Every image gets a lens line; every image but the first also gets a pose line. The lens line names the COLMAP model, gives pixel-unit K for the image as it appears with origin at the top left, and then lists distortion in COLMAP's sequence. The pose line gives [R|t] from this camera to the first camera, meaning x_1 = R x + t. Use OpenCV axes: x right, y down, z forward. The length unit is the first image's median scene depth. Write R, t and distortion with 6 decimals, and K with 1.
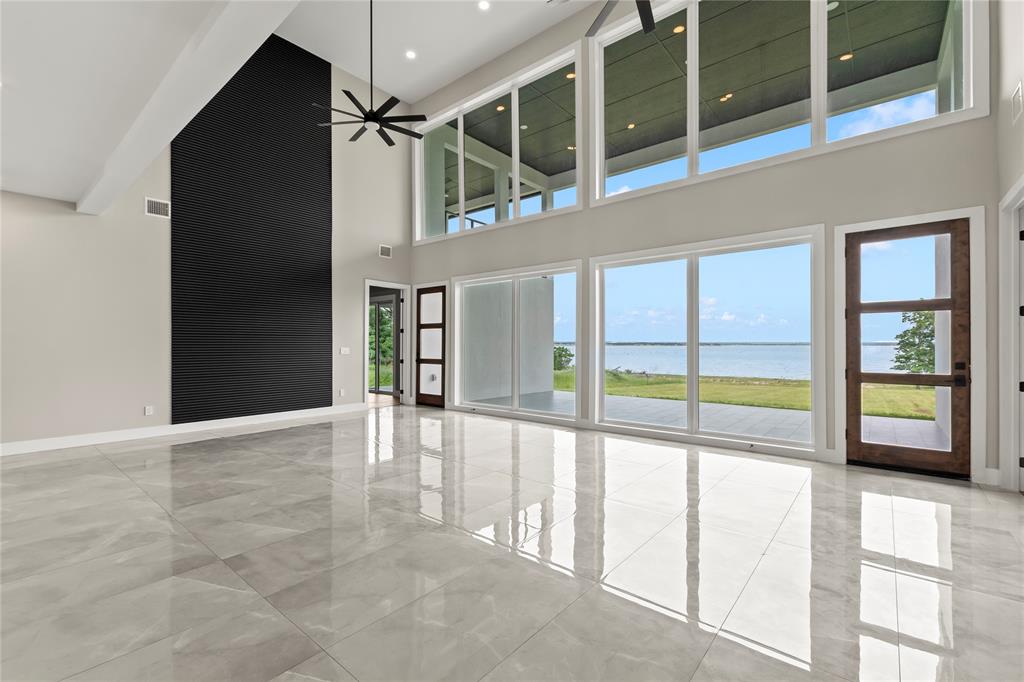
lens RADIAL K [[449.9, 0, 509.6], [0, 449.9, 343.3], [0, 0, 1]] dist [0.002105, 0.000108]
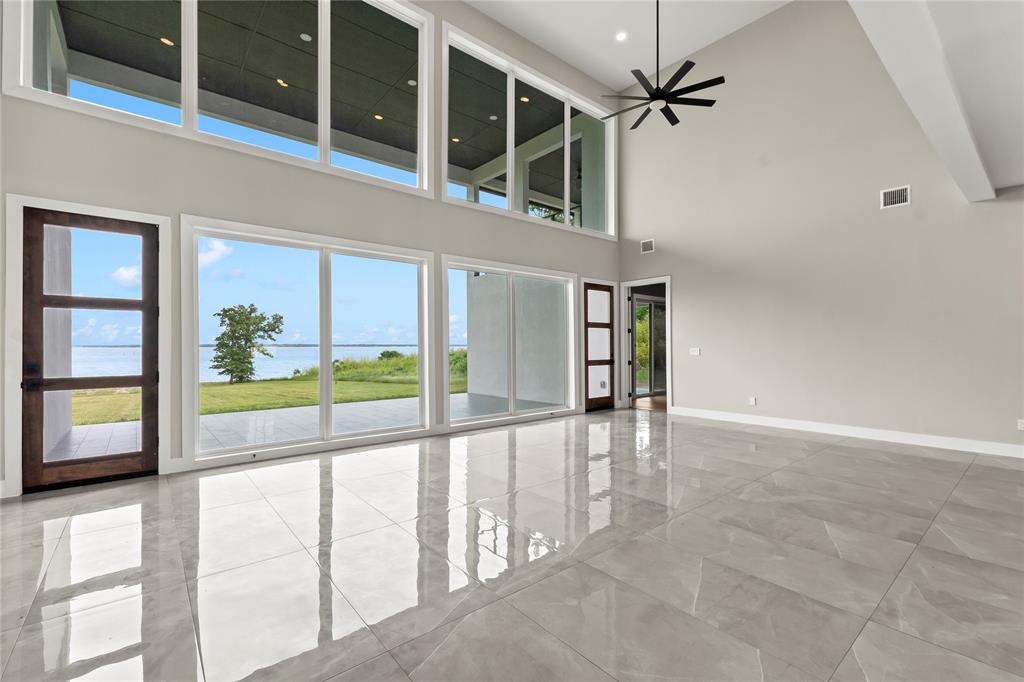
lens RADIAL K [[443.2, 0, 515.1], [0, 443.2, 345.9], [0, 0, 1]] dist [-0.000348, -0.000220]
pose [[0.173741, -0.000327, 0.984791, -0.550683], [-0.002004, 0.999998, 0.000686, 0.002410], [-0.984789, -0.002093, 0.173740, 0.525901]]
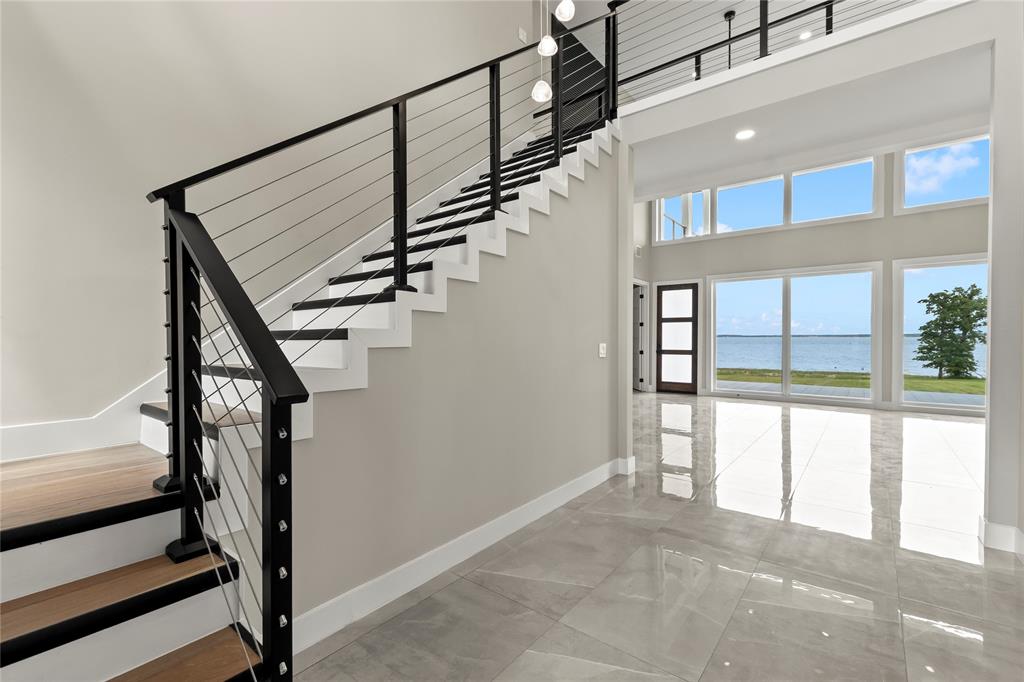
lens RADIAL K [[460.8, 0, 510.6], [0, 460.8, 345.2], [0, 0, 1]] dist [0.021059, -0.000110]
pose [[0.999271, -0.002906, 0.038070, -0.639338], [0.002096, 0.999771, 0.021298, -0.001657], [-0.038123, -0.021203, 0.999048, -0.113586]]
